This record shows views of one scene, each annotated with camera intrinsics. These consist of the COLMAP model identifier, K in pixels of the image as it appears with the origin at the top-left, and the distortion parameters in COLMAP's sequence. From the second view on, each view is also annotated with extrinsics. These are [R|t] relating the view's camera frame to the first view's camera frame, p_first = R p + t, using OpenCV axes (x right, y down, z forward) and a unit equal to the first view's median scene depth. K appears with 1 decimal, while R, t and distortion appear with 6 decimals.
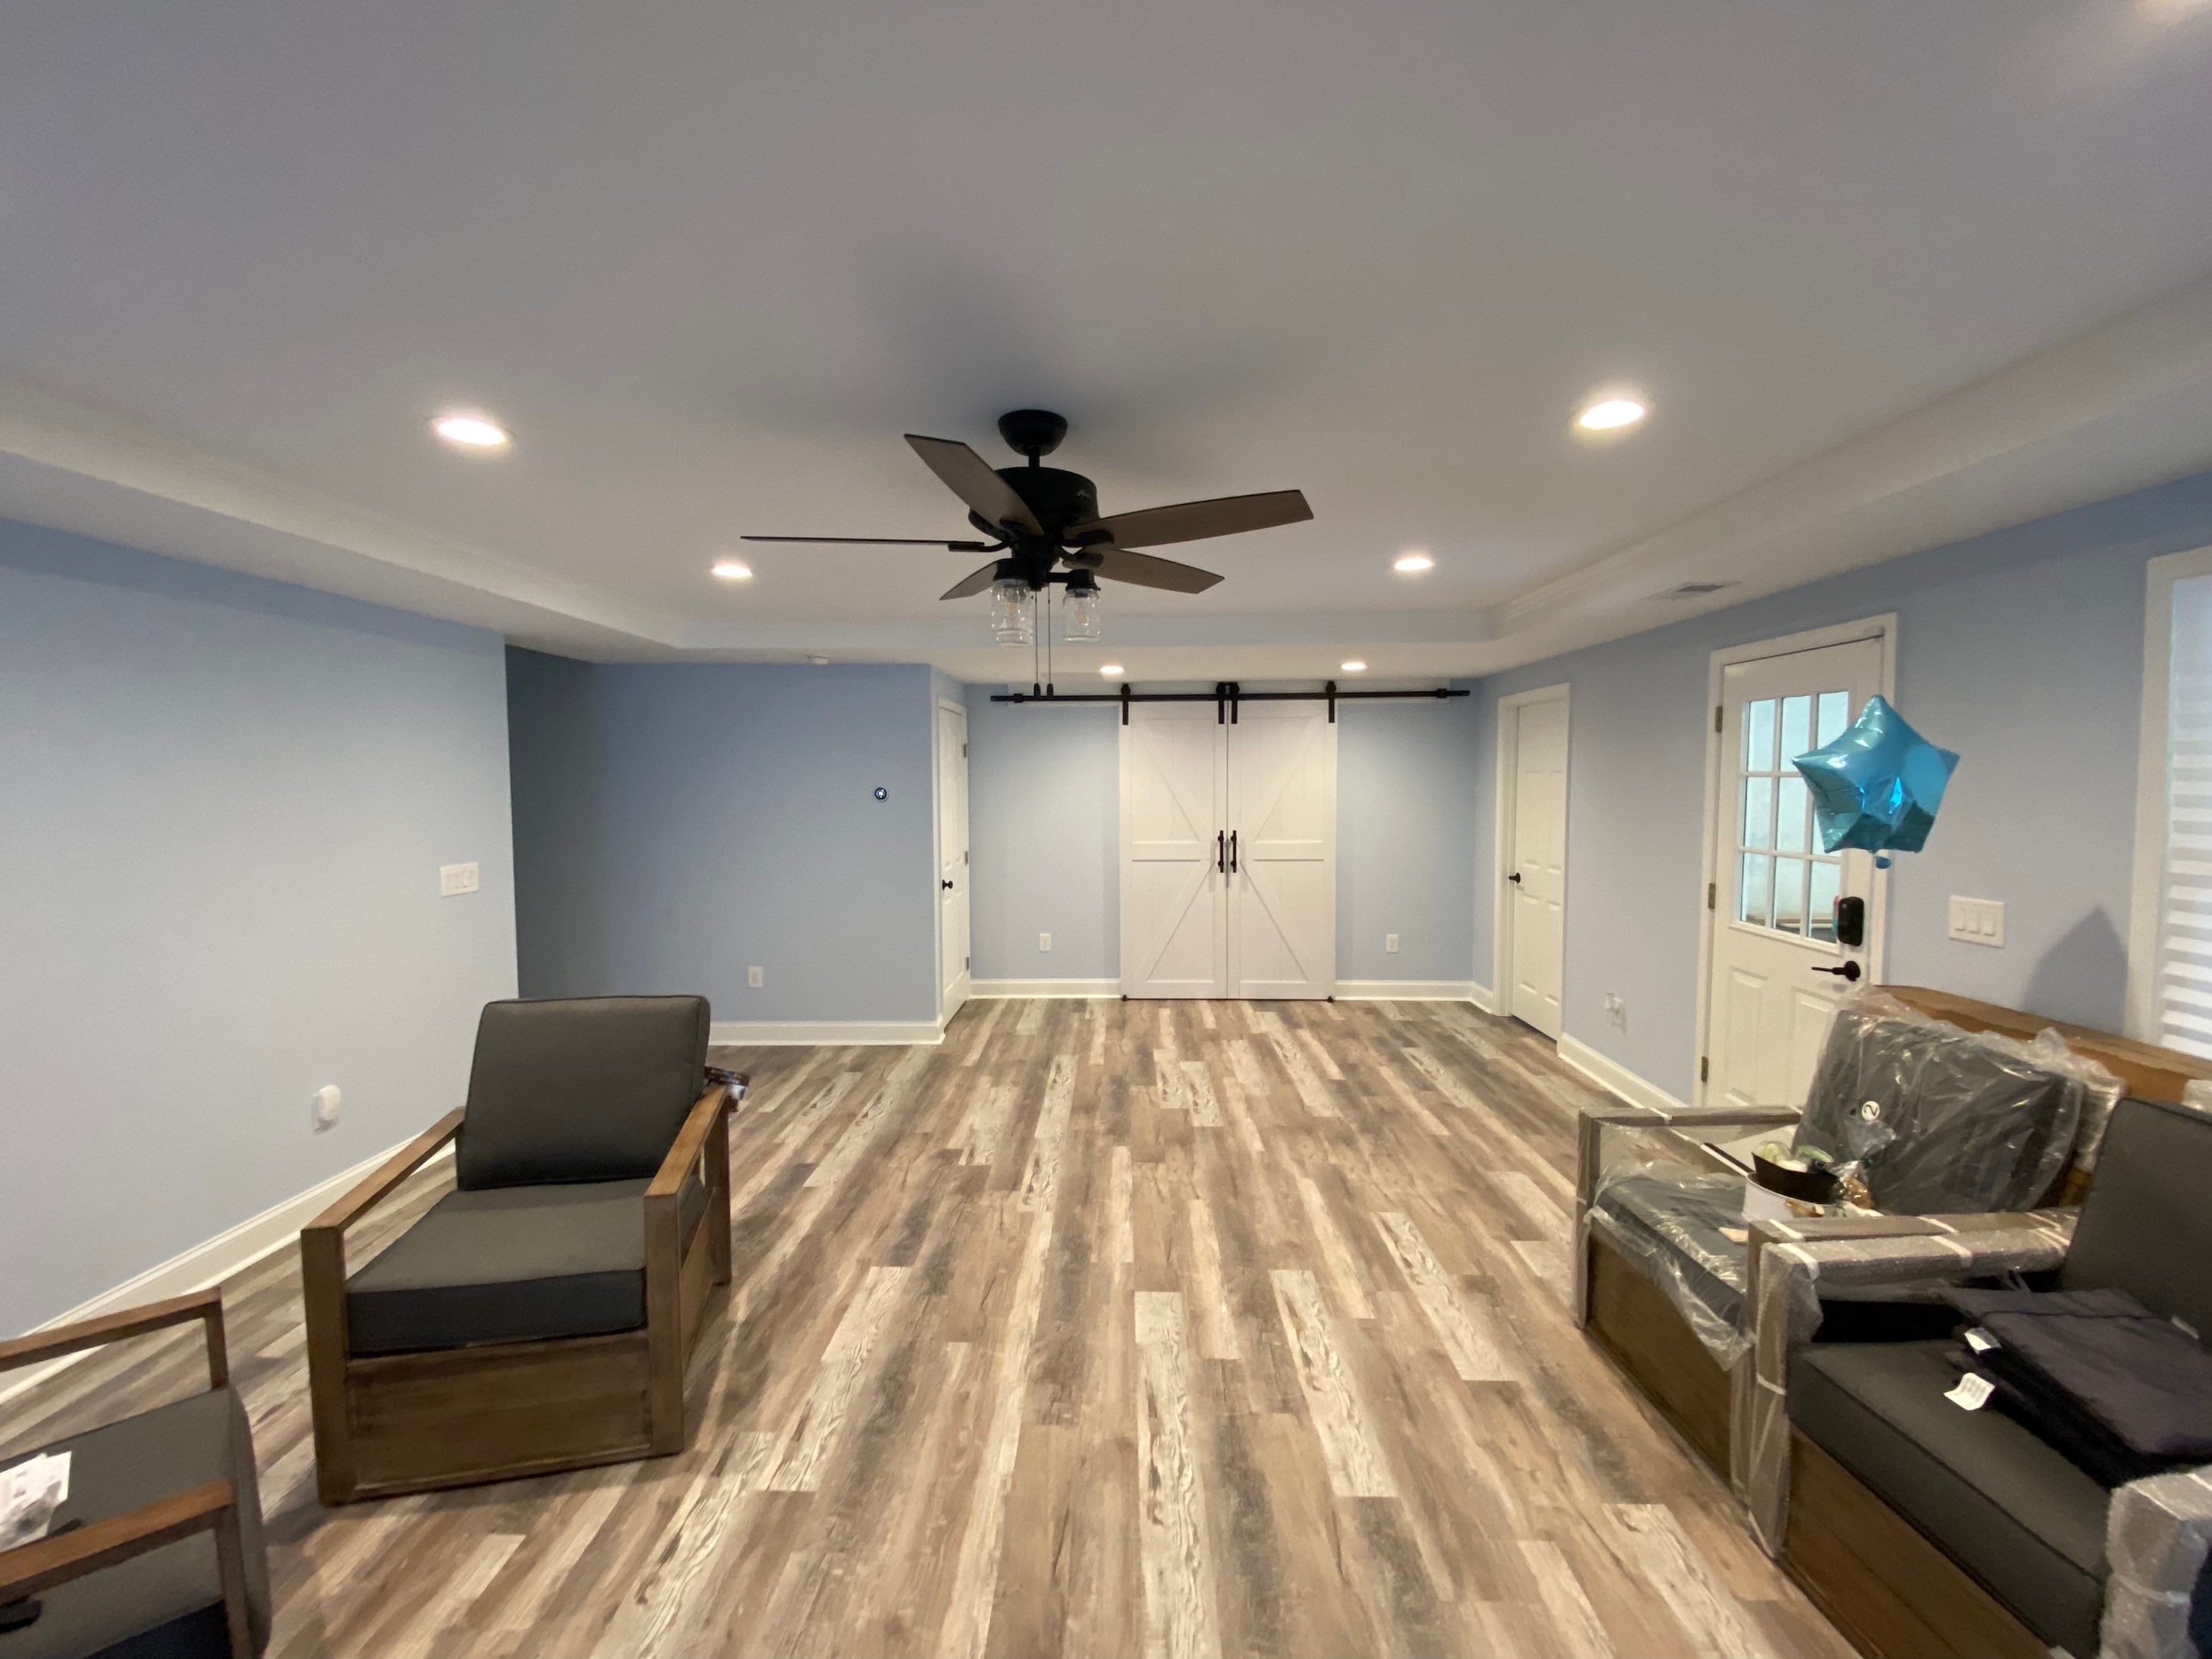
lens RADIAL K [[906.8, 0, 1106.0], [0, 906.8, 829.5], [0, 0, 1]] dist [0.019377, -0.018971]
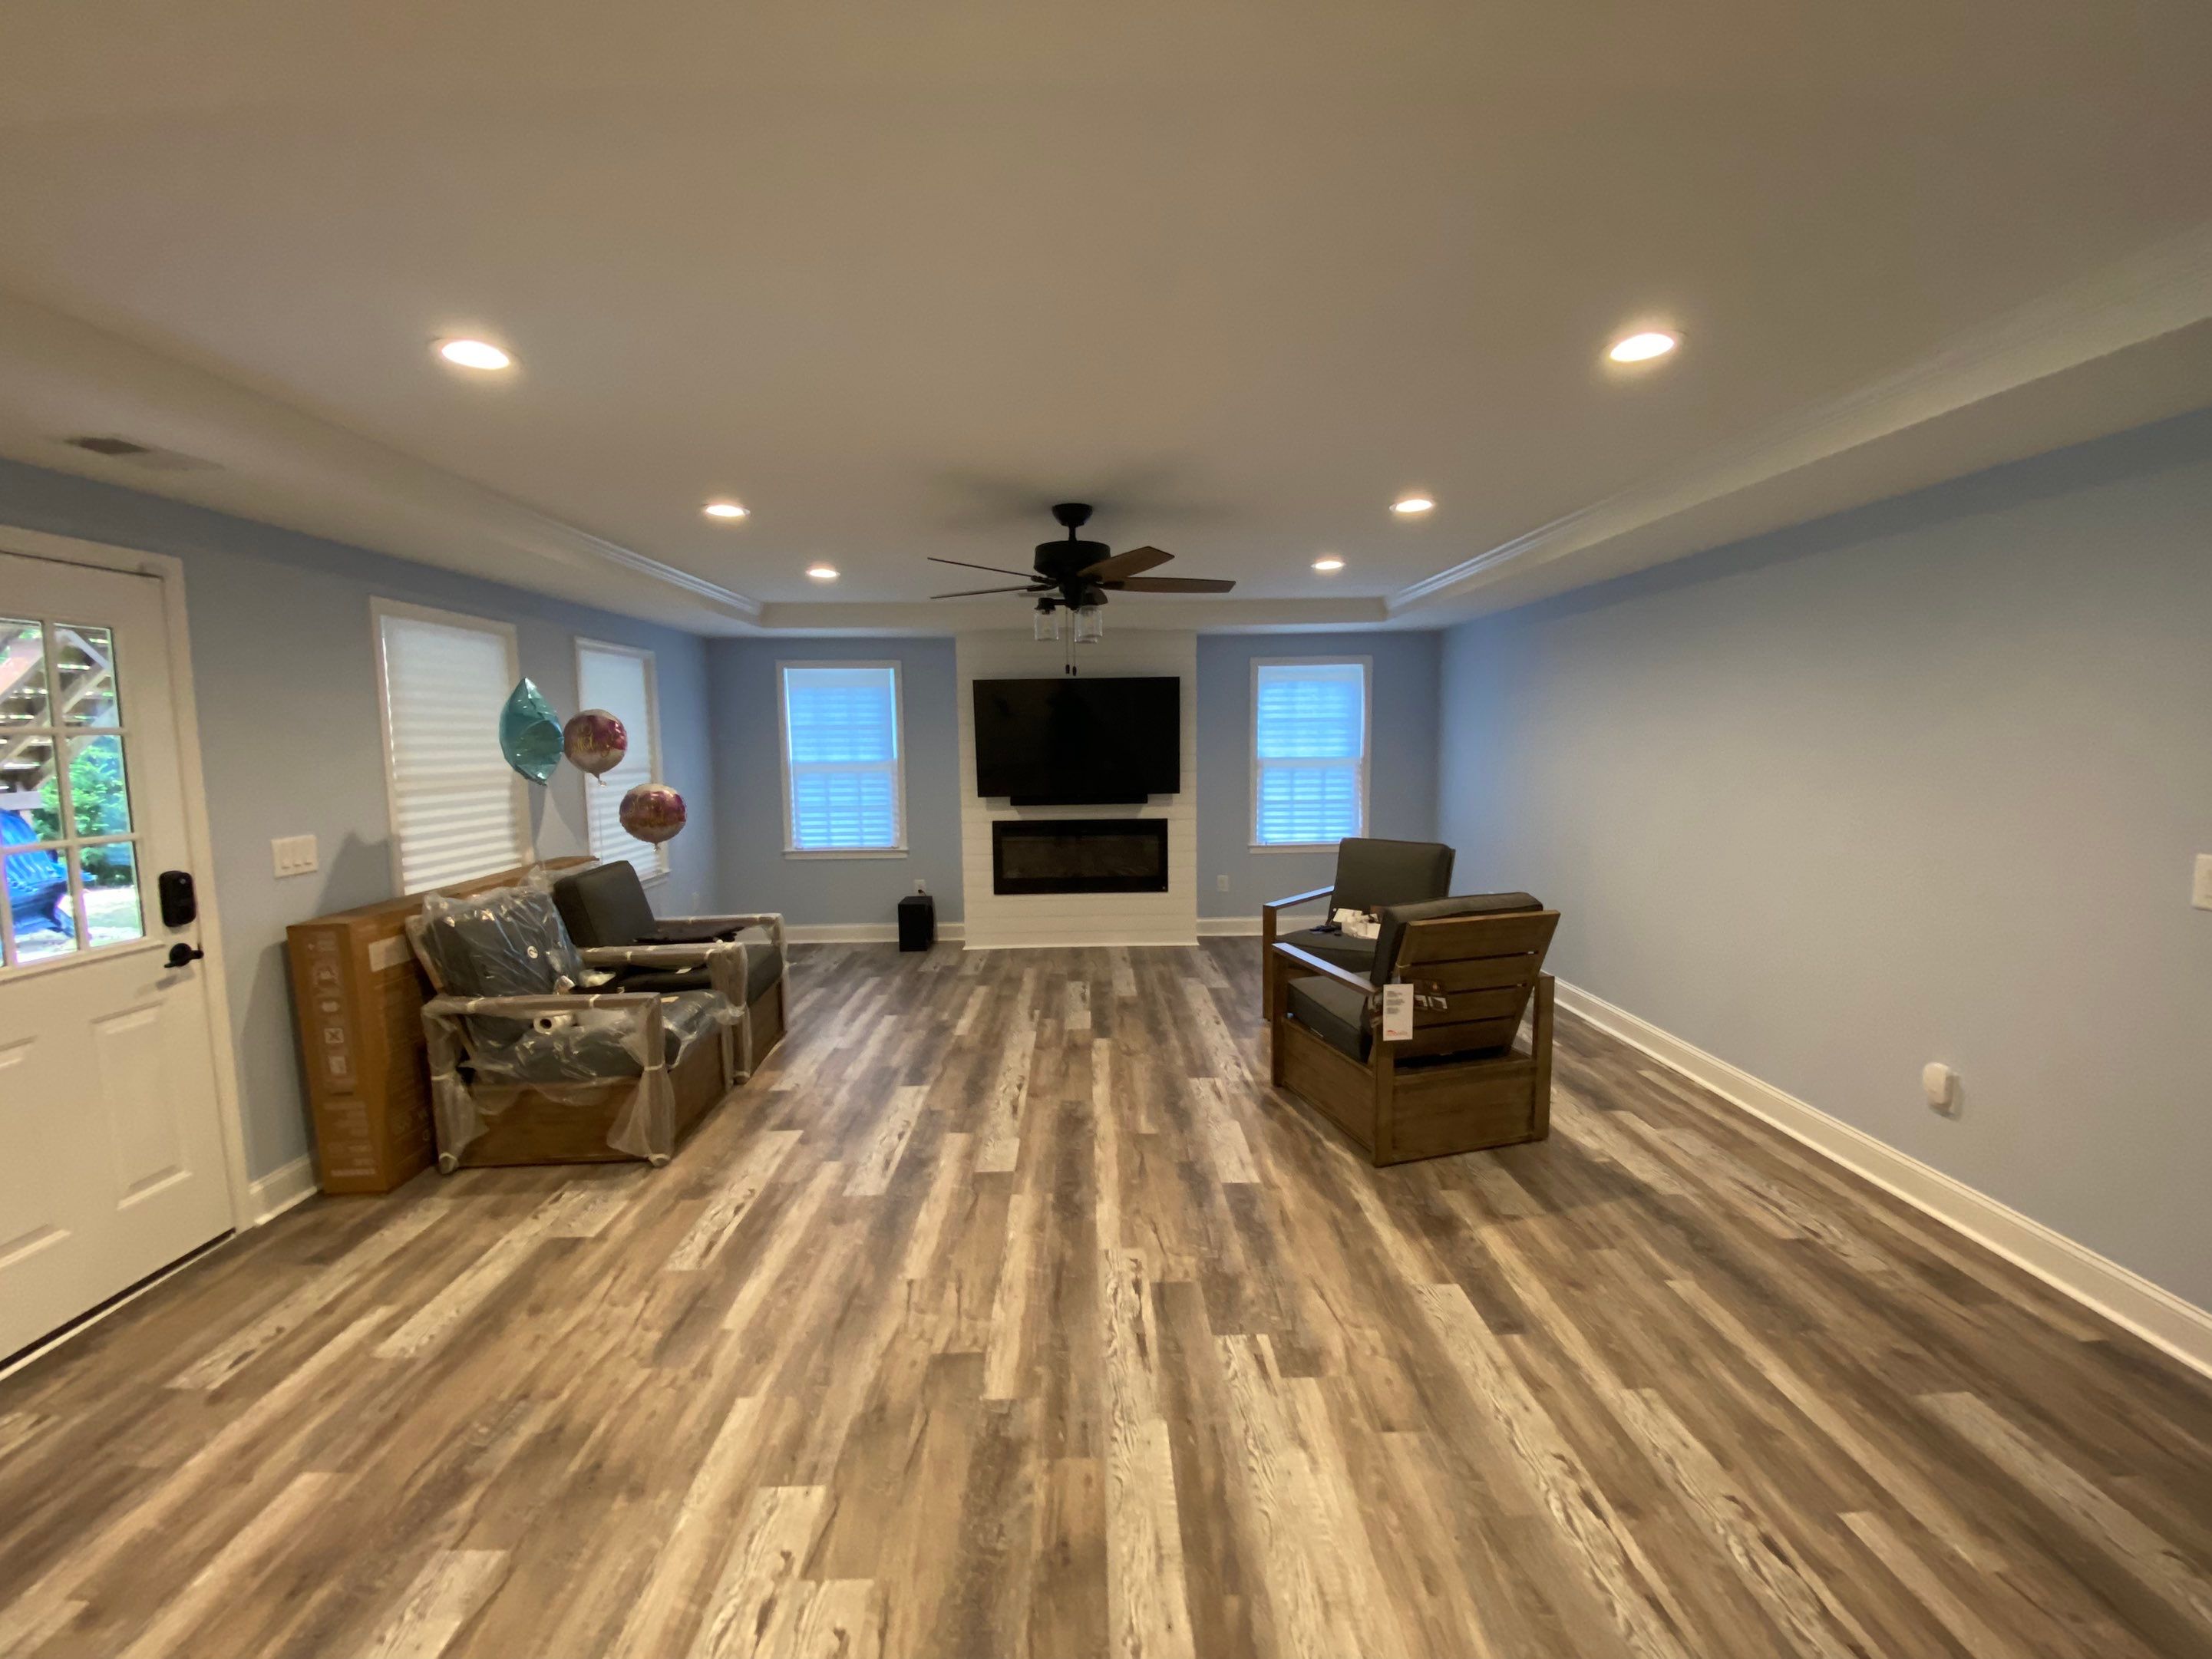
lens RADIAL K [[906.8, 0, 1106.0], [0, 906.8, 829.5], [0, 0, 1]] dist [0.019377, -0.018971]
pose [[-0.998831, 0.022566, -0.042747, -0.040535], [0.015535, 0.987285, 0.158197, -0.089150], [0.045774, 0.157348, -0.986482, 1.881994]]
